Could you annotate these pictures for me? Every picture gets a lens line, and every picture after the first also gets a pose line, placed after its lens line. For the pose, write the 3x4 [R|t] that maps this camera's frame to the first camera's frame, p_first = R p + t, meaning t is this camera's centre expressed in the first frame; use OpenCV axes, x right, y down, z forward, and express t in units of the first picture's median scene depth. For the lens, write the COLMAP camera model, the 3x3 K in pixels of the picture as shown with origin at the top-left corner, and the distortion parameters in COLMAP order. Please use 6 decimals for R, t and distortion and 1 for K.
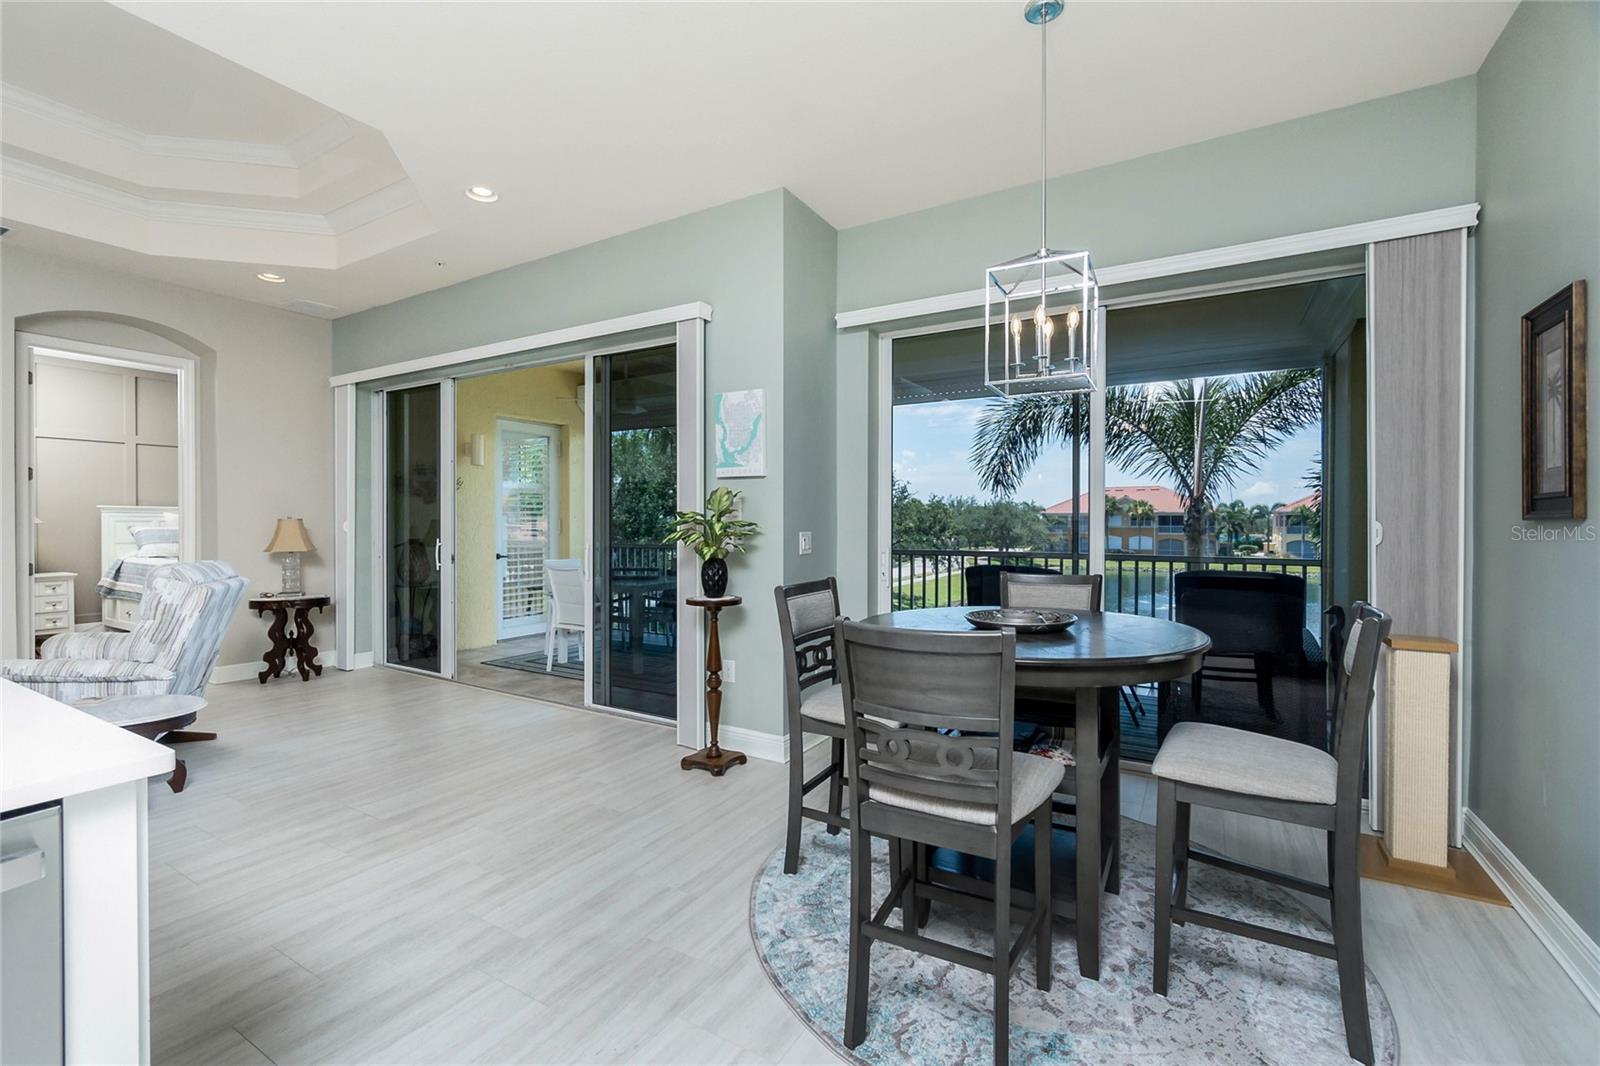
lens RADIAL K [[677.7, 0, 794.8], [0, 677.7, 526.3], [0, 0, 1]] dist [-0.001148, 0.000009]
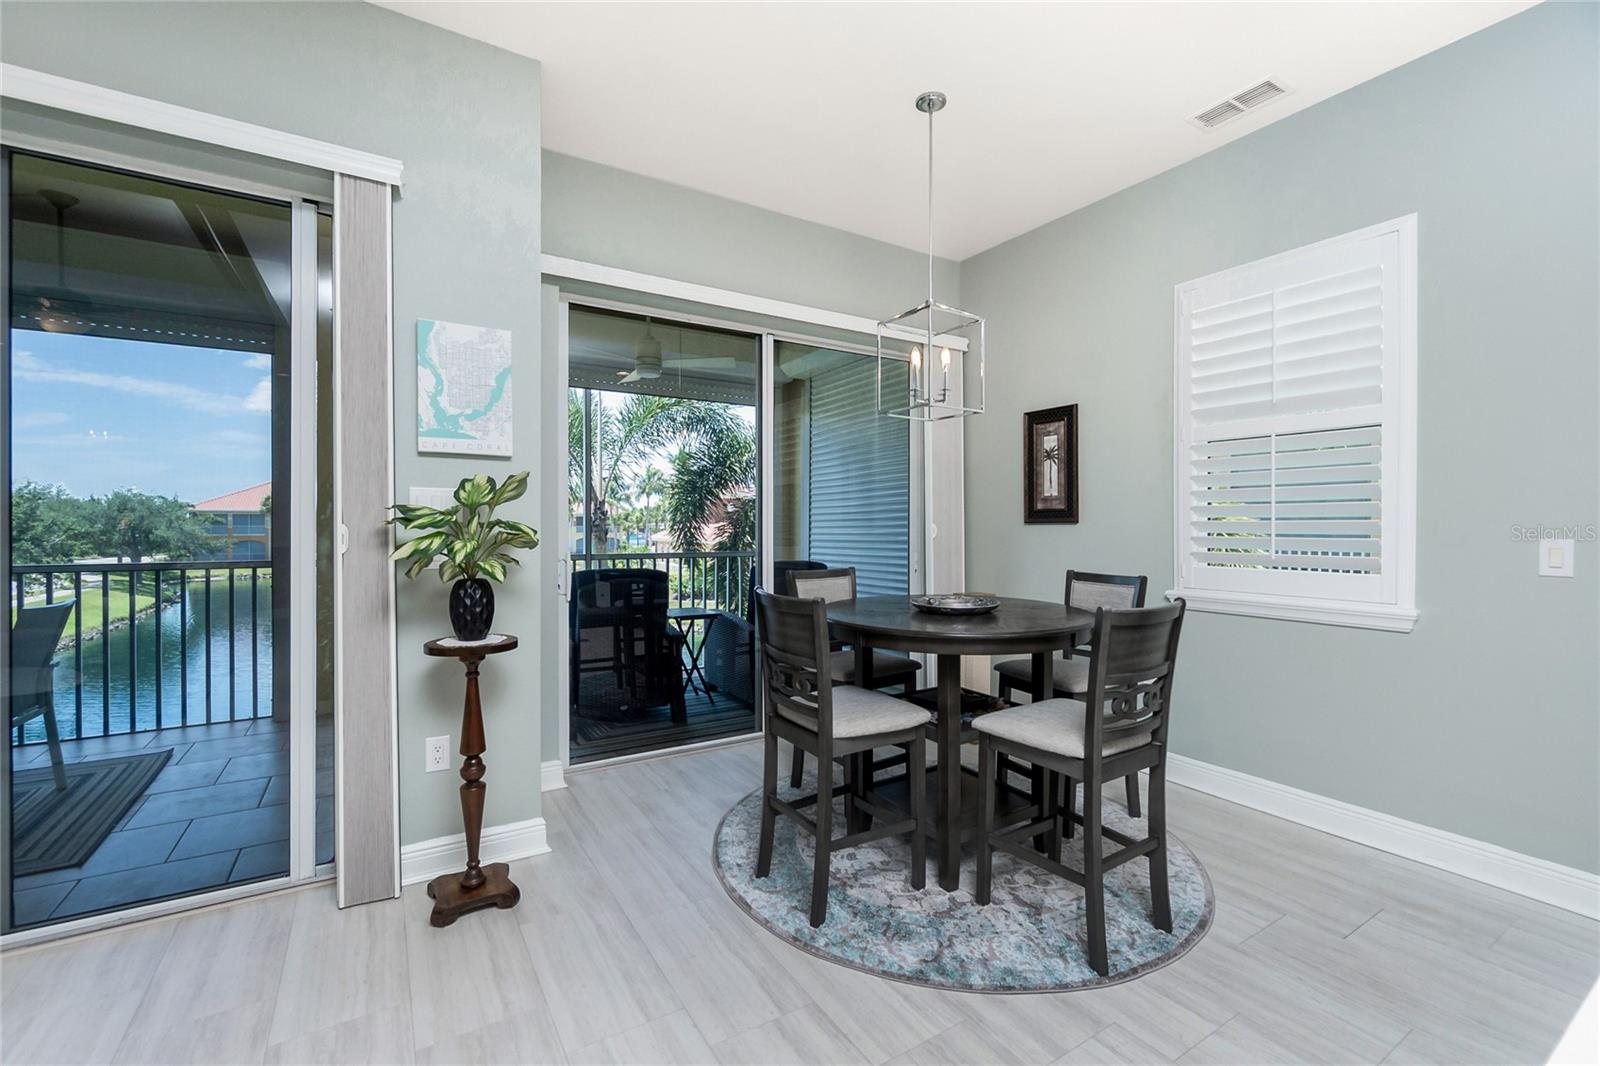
lens RADIAL K [[683.1, 0, 796.8], [0, 683.1, 532.6], [0, 0, 1]] dist [-0.002782, -0.000348]
pose [[0.467597, -0.010404, 0.883881, -0.511705], [0.002444, 0.999942, 0.010477, -0.002545], [-0.883939, -0.002738, 0.467595, 0.393751]]
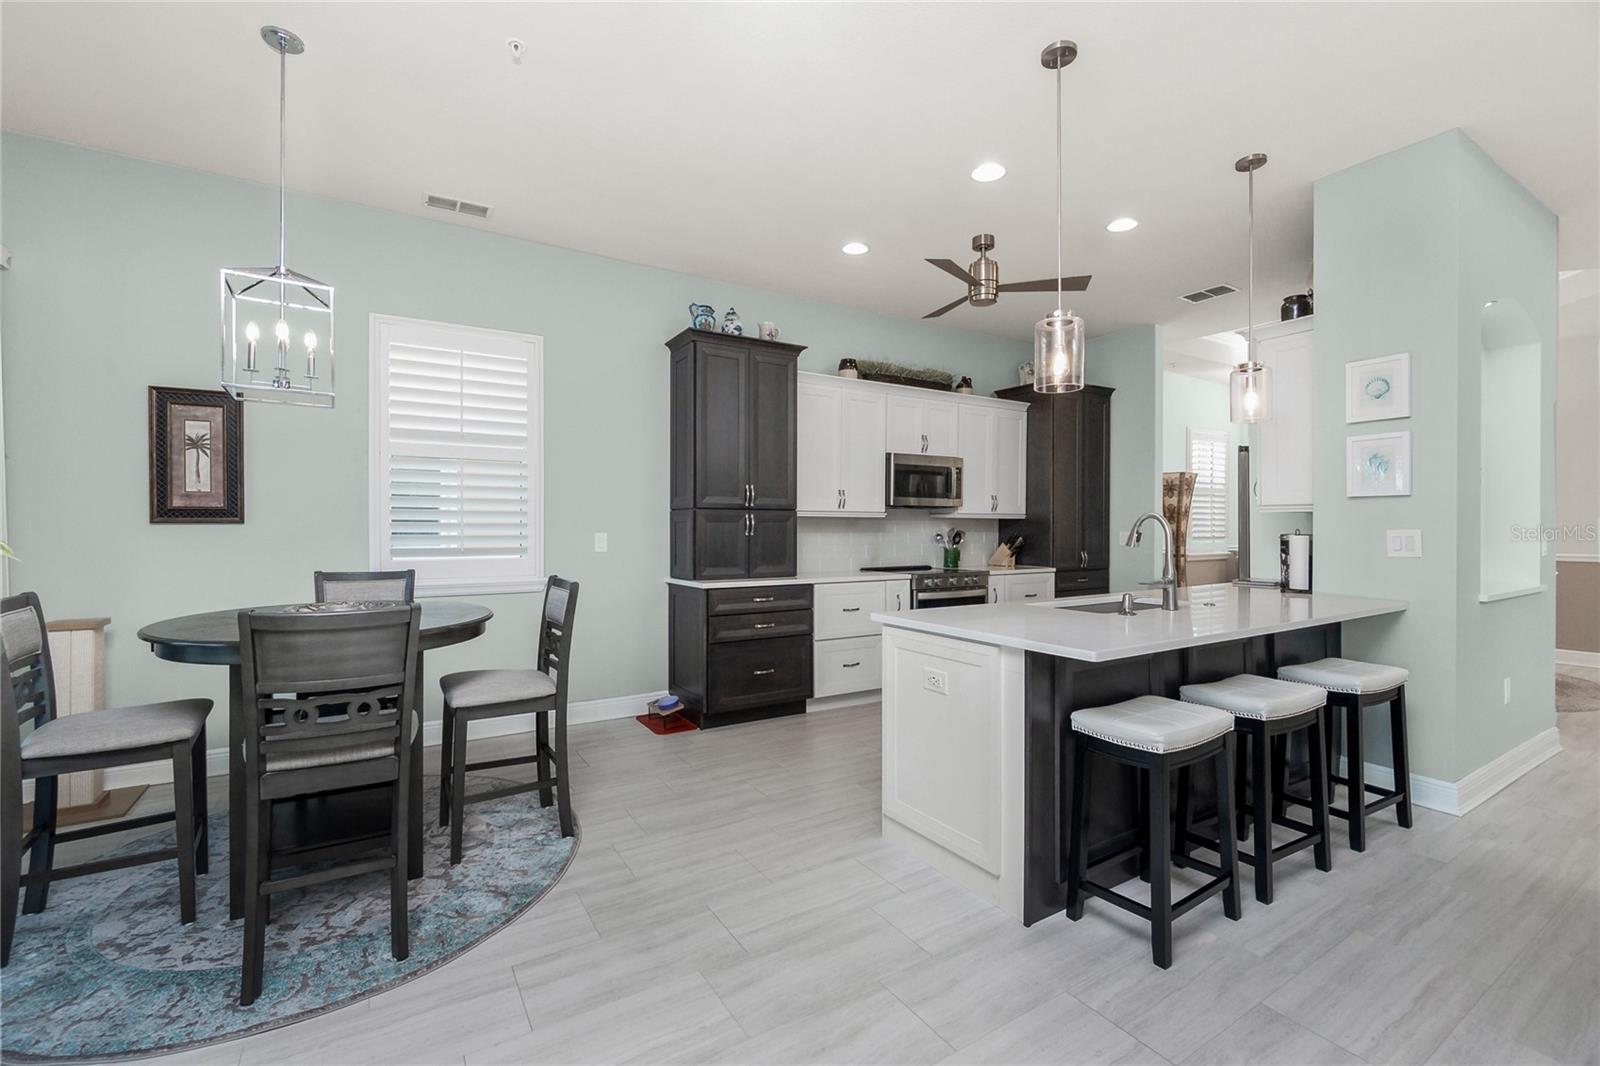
lens RADIAL K [[683.1, 0, 796.8], [0, 683.1, 532.6], [0, 0, 1]] dist [-0.002782, -0.000348]
pose [[-0.878941, -0.011957, 0.476781, -0.525509], [-0.003643, 0.999825, 0.018359, -0.012210], [-0.476917, 0.014399, -0.878831, 0.956728]]
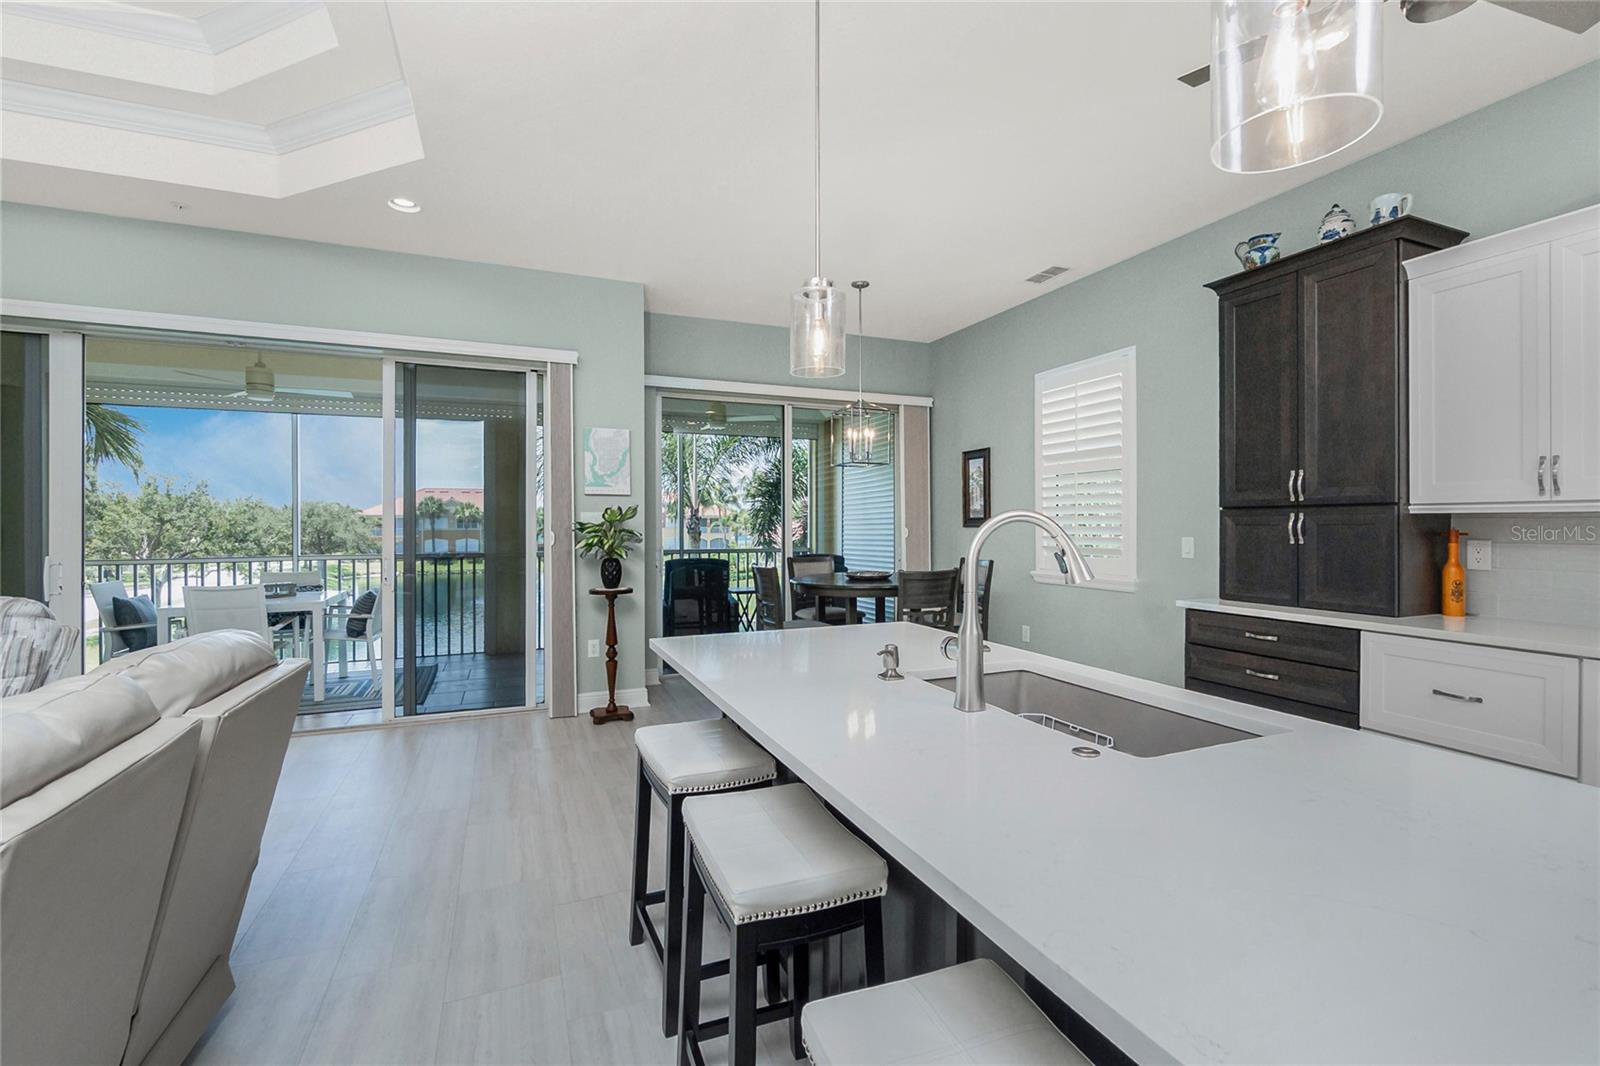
lens RADIAL K [[683.1, 0, 796.8], [0, 683.1, 532.6], [0, 0, 1]] dist [-0.002782, -0.000348]
pose [[0.598456, -0.011475, 0.801074, -0.887278], [0.006952, 0.999934, 0.009130, -0.010410], [-0.801126, 0.000105, 0.598496, -0.060862]]
